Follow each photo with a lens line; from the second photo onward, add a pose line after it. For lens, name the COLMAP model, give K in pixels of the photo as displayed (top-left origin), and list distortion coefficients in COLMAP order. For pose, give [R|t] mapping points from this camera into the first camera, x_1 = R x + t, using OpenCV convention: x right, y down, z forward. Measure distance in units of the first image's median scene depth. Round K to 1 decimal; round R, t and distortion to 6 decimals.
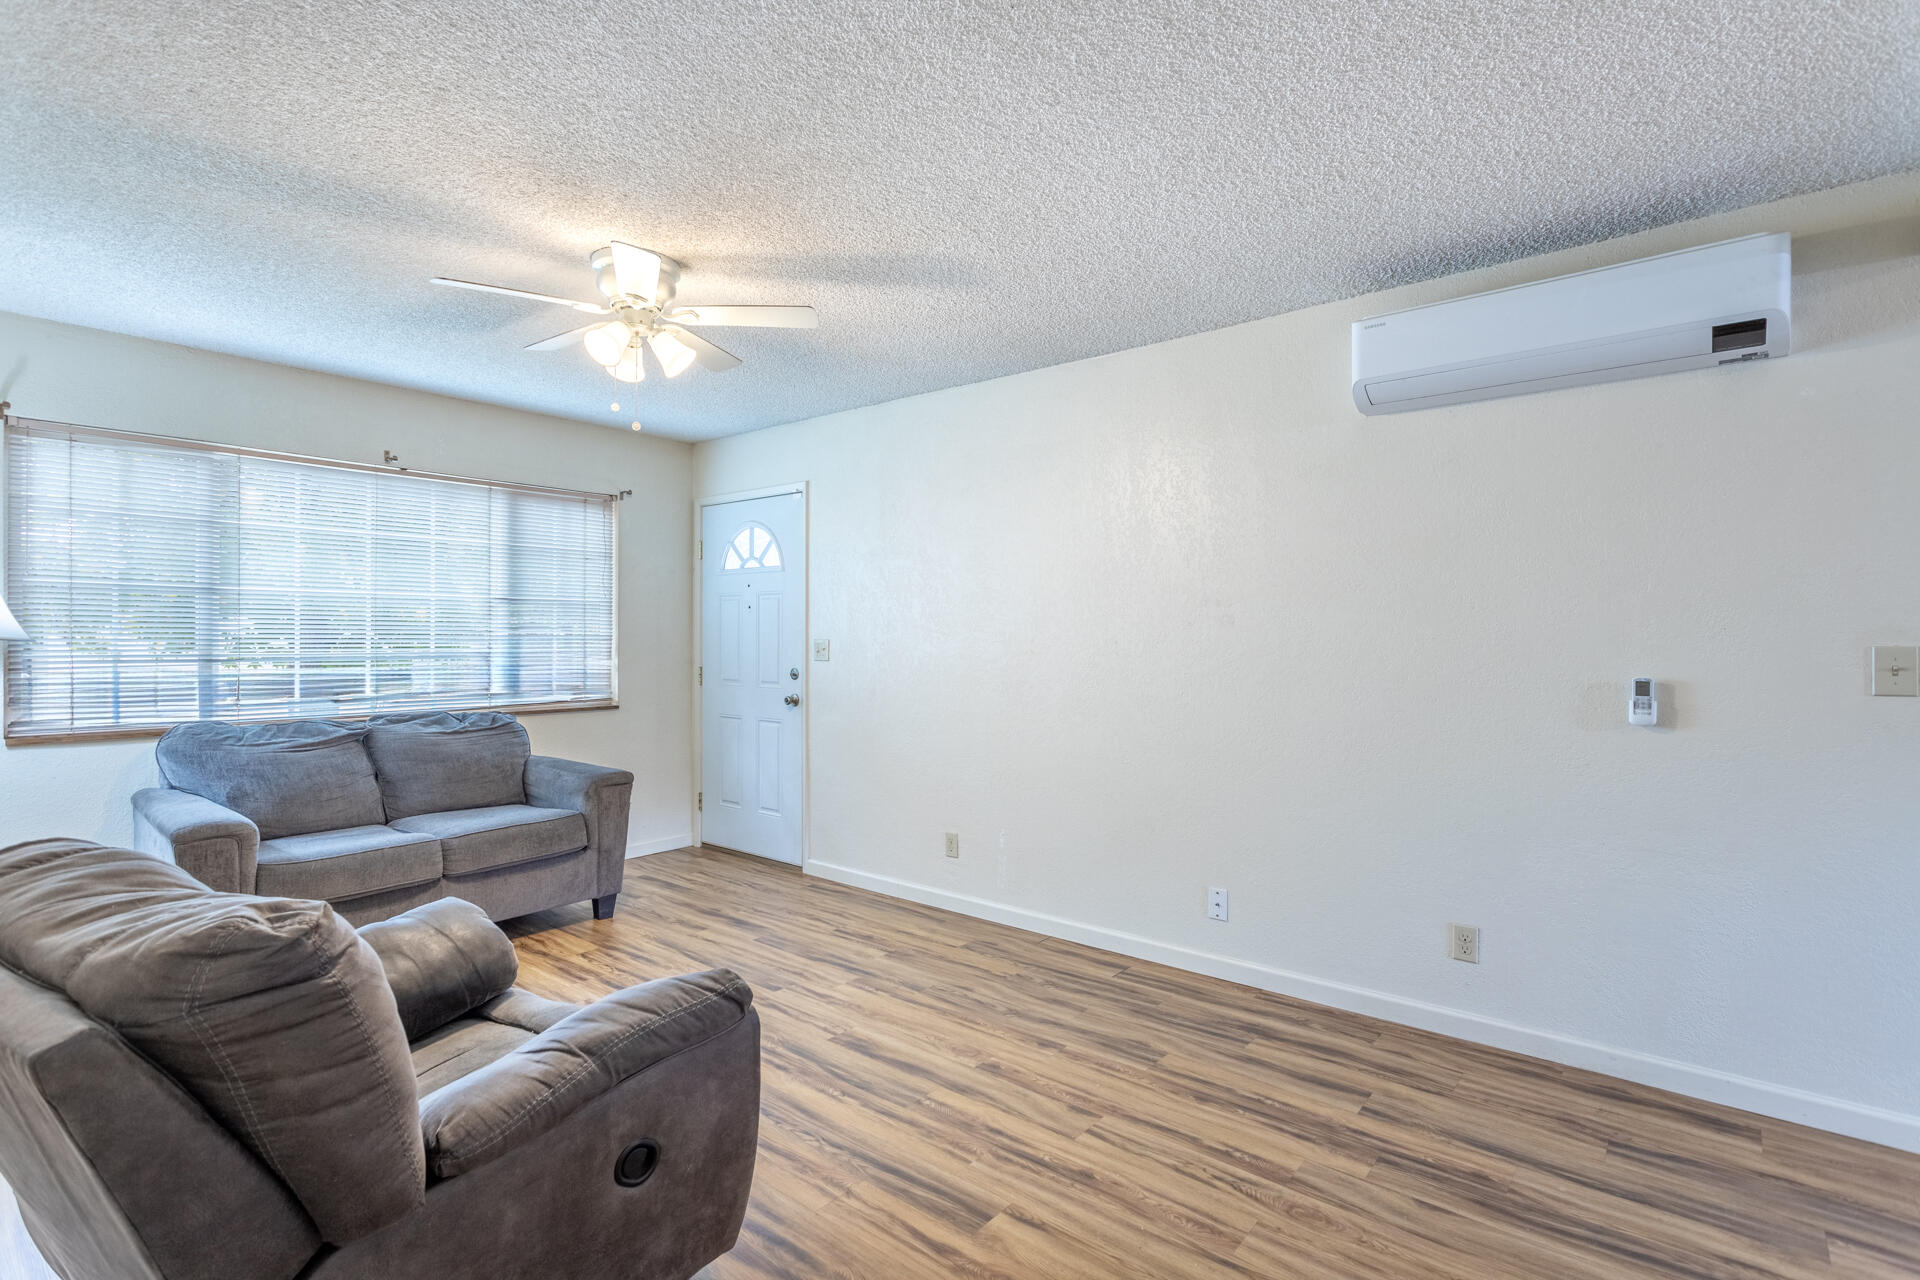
lens RADIAL K [[915.8, 0, 963.6], [0, 915.8, 635.8], [0, 0, 1]] dist [0.002795, 0.002377]
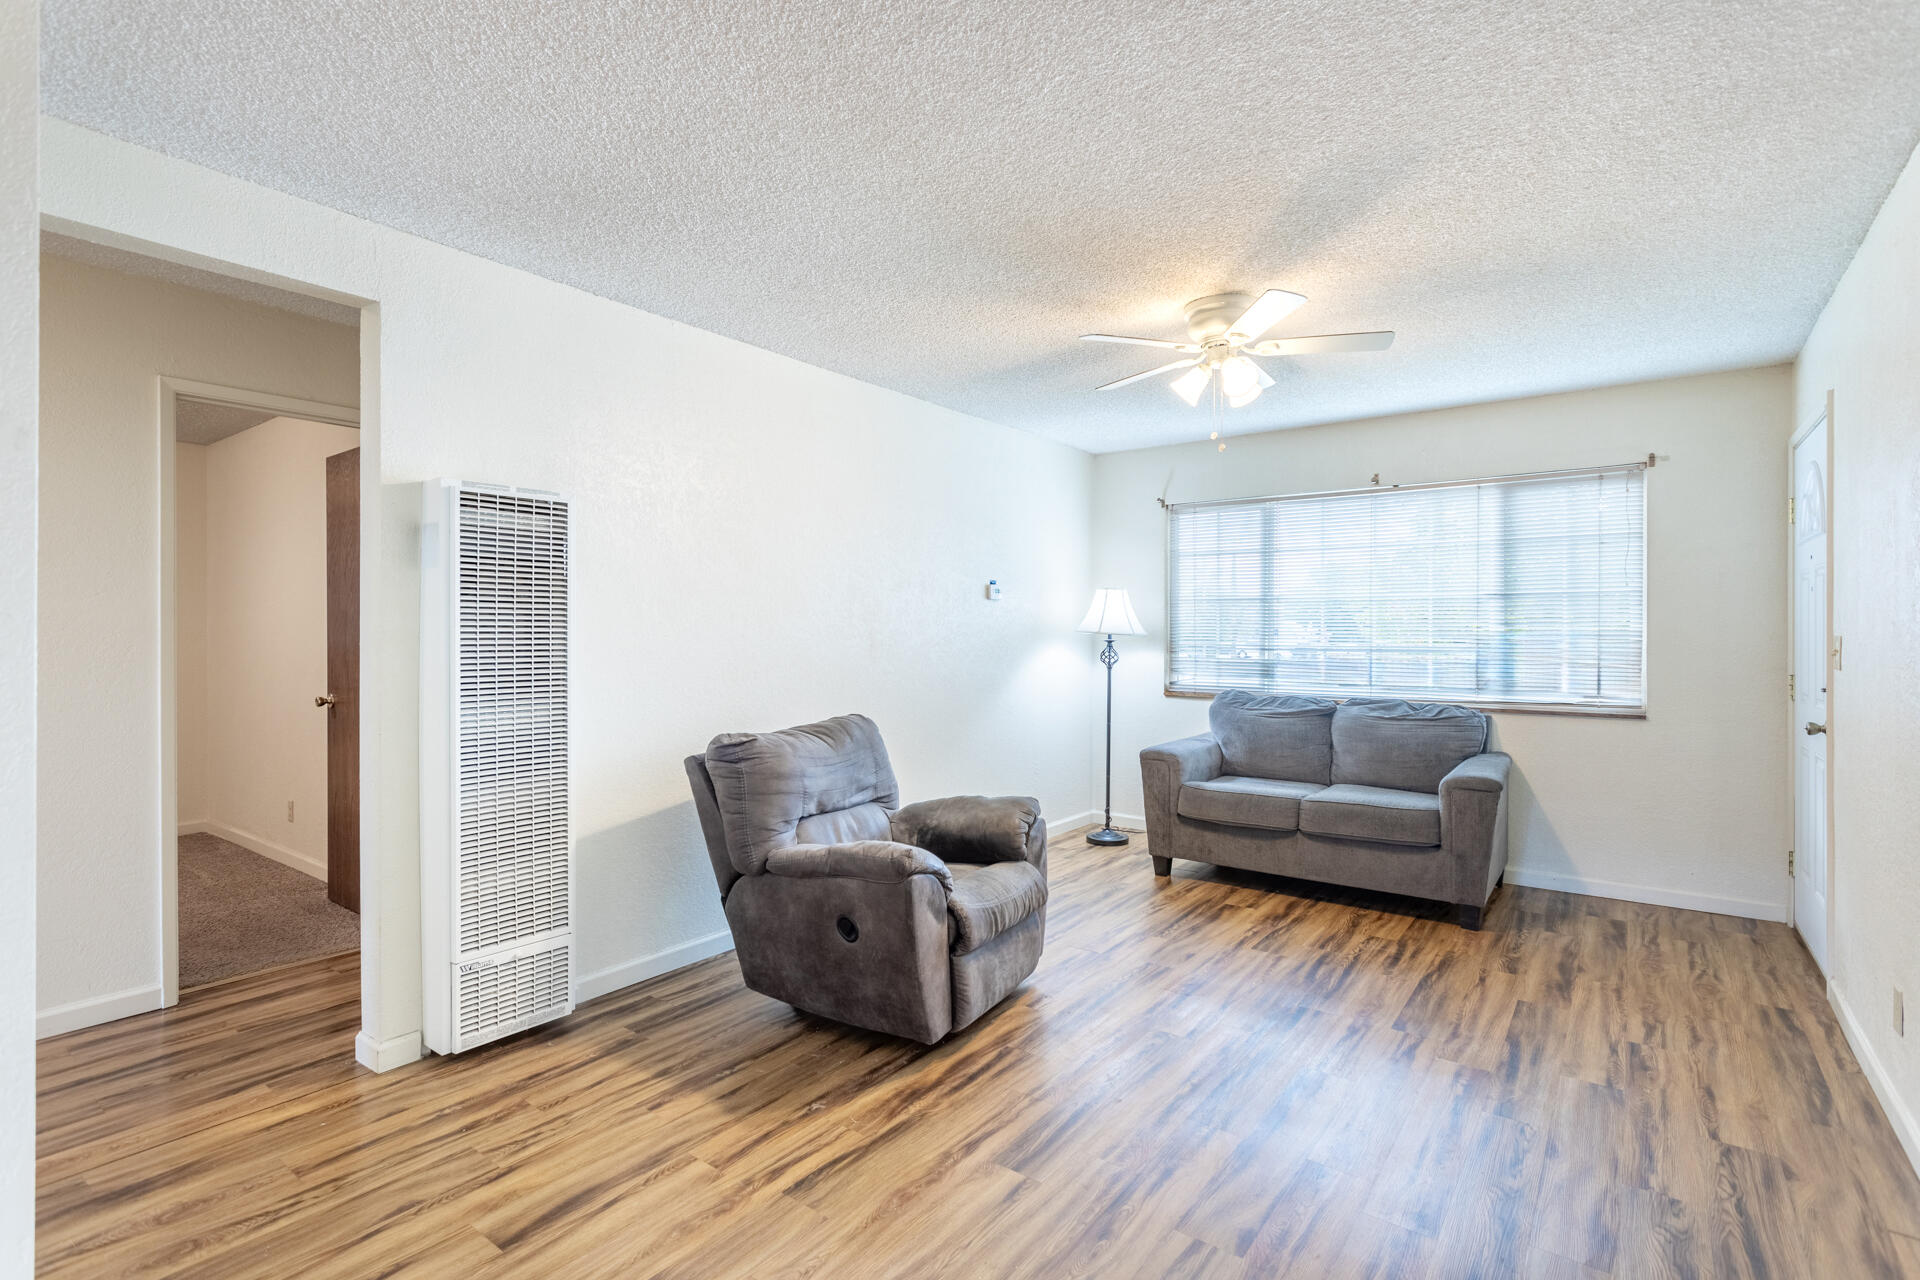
lens RADIAL K [[915.8, 0, 954.2], [0, 915.8, 629.7], [0, 0, 1]] dist [0.002795, 0.002377]
pose [[0.034557, -0.003837, -0.999395, 0.589876], [0.001744, 0.999991, -0.003779, 0.001155], [0.999401, -0.001613, 0.034563, 0.474094]]
